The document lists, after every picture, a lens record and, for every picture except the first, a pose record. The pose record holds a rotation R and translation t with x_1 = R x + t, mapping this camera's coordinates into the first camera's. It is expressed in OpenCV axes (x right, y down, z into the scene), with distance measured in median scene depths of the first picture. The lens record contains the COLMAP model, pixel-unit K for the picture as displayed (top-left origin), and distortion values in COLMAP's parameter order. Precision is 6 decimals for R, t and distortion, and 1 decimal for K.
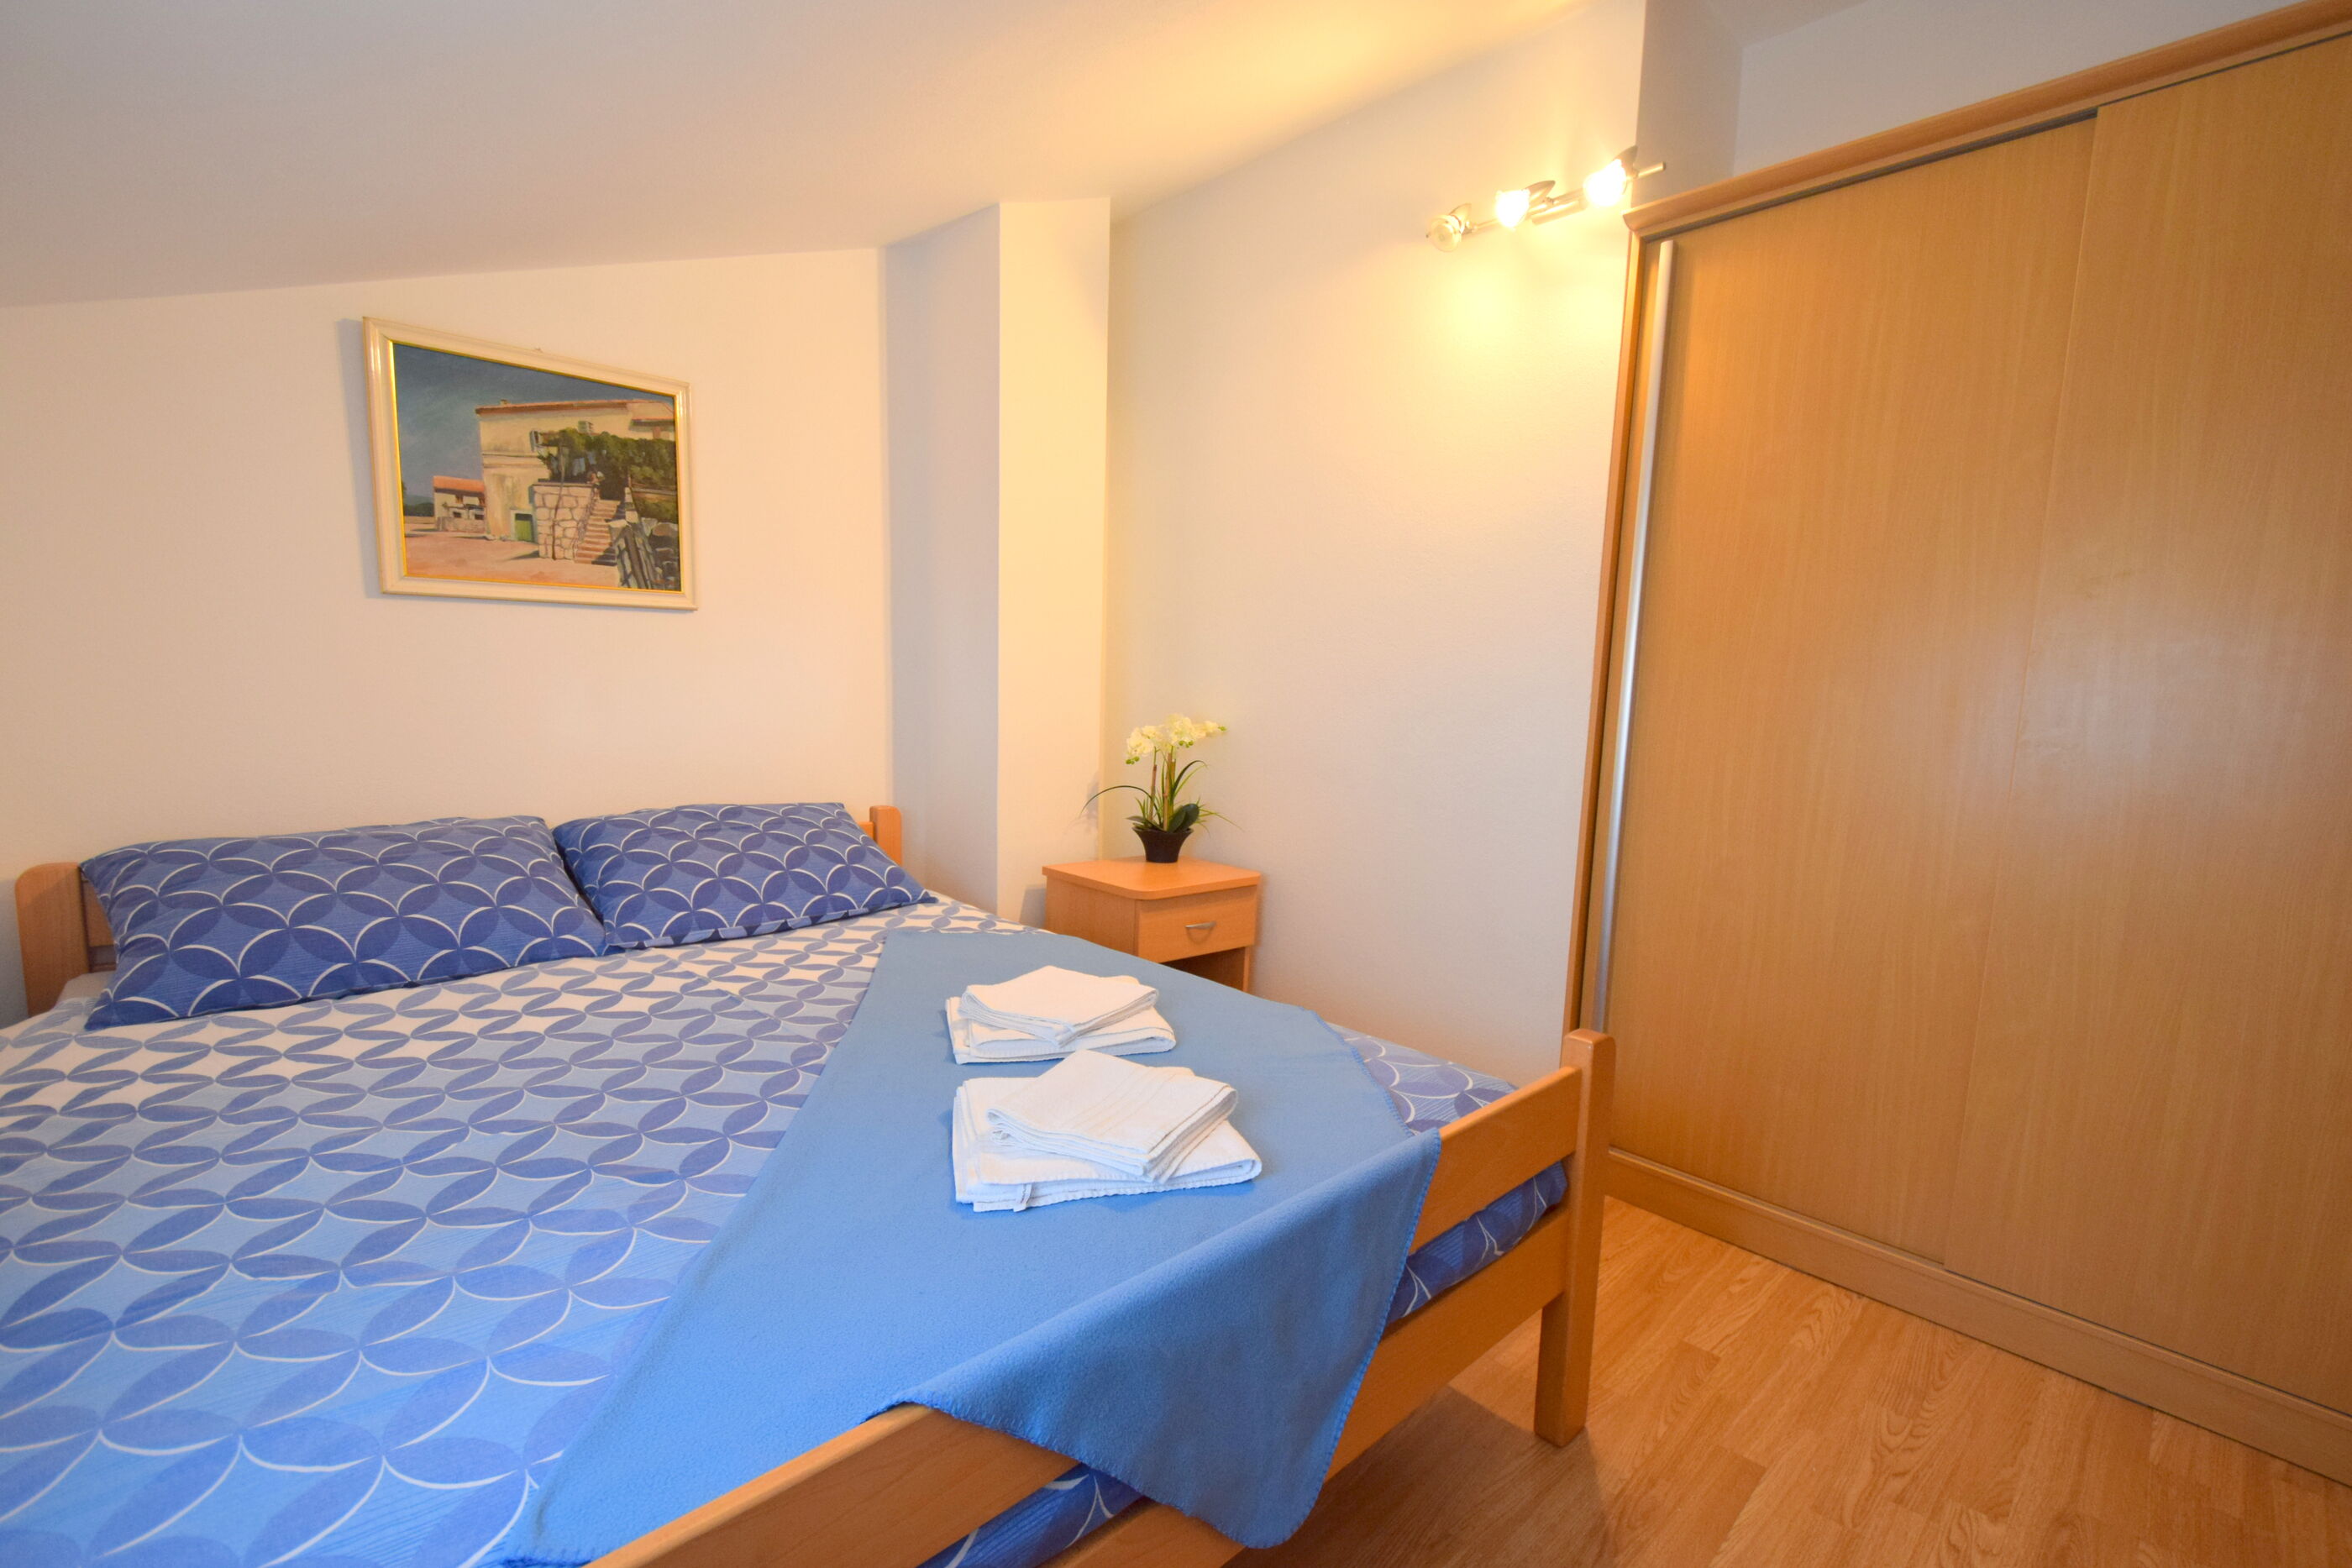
lens RADIAL K [[1018.4, 0, 1175.2], [0, 1018.4, 813.5], [0, 0, 1]] dist [-0.008599, -0.000708]
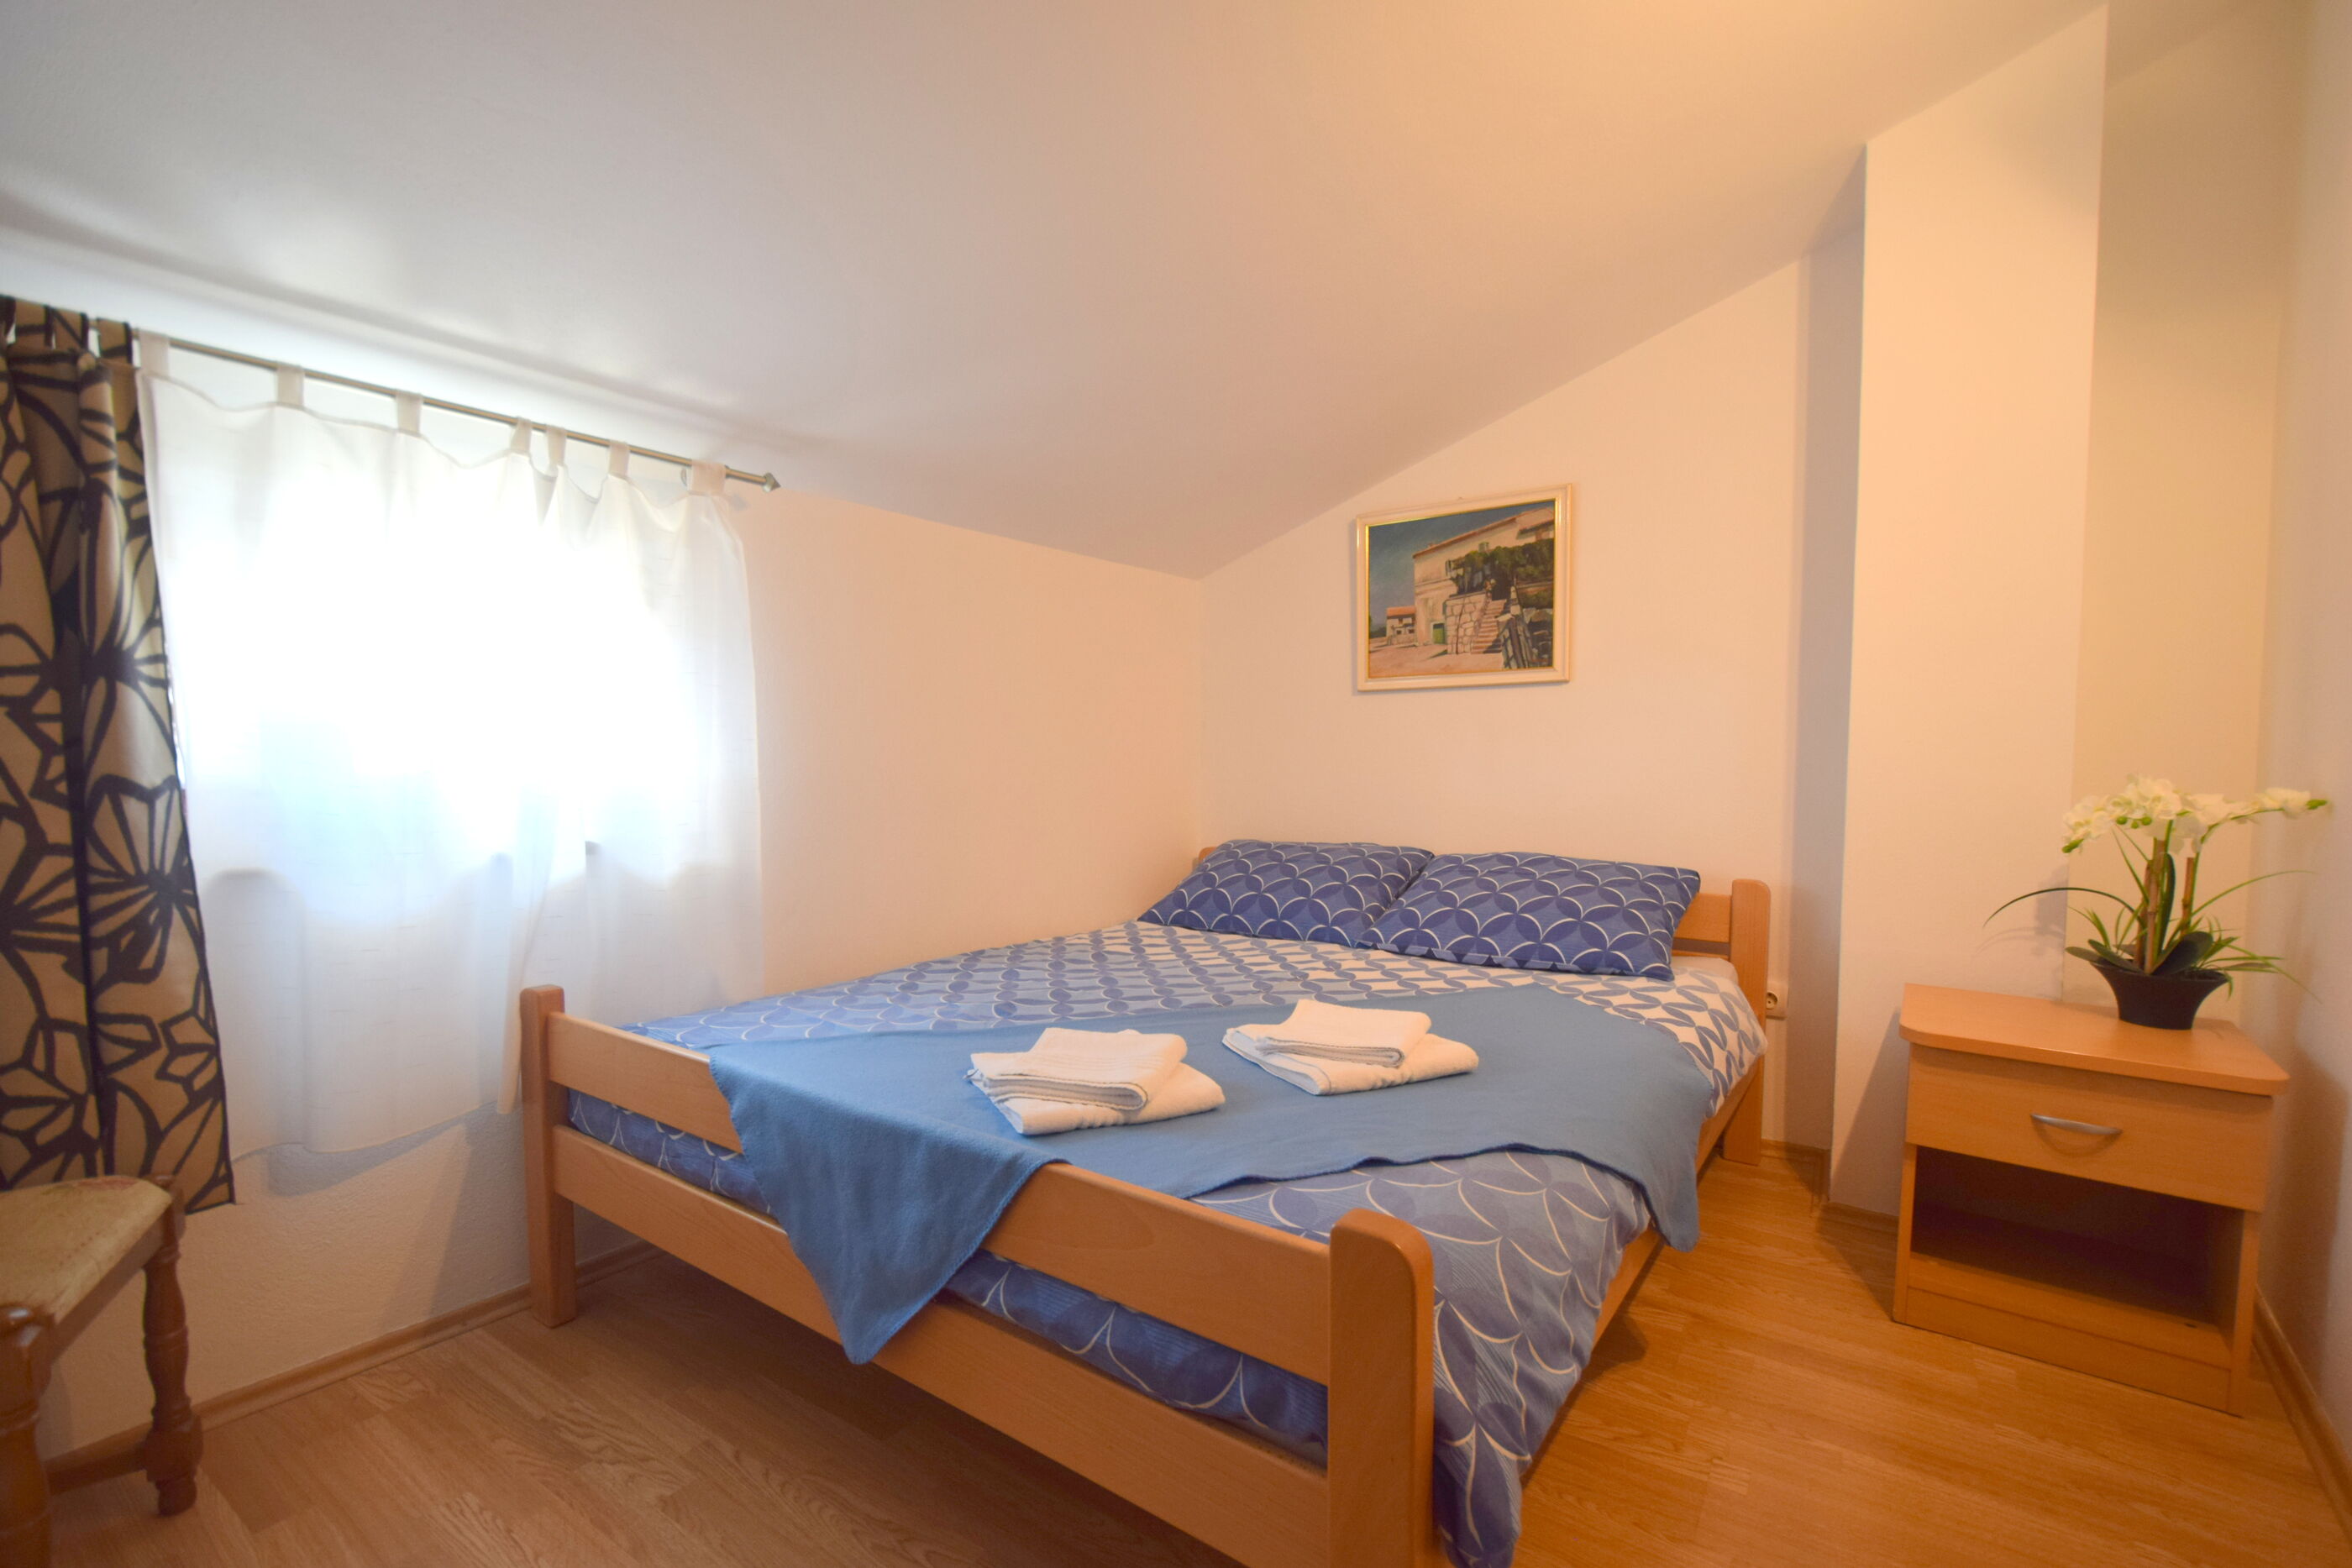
lens RADIAL K [[1000.0, 0, 1191.0], [0, 1000.0, 811.3], [0, 0, 1]] dist [-0.009460, -0.000414]
pose [[0.207088, 0.030530, -0.977846, 0.569783], [-0.117025, 0.993110, 0.006223, -0.018146], [0.971298, 0.113143, 0.209234, 0.419814]]
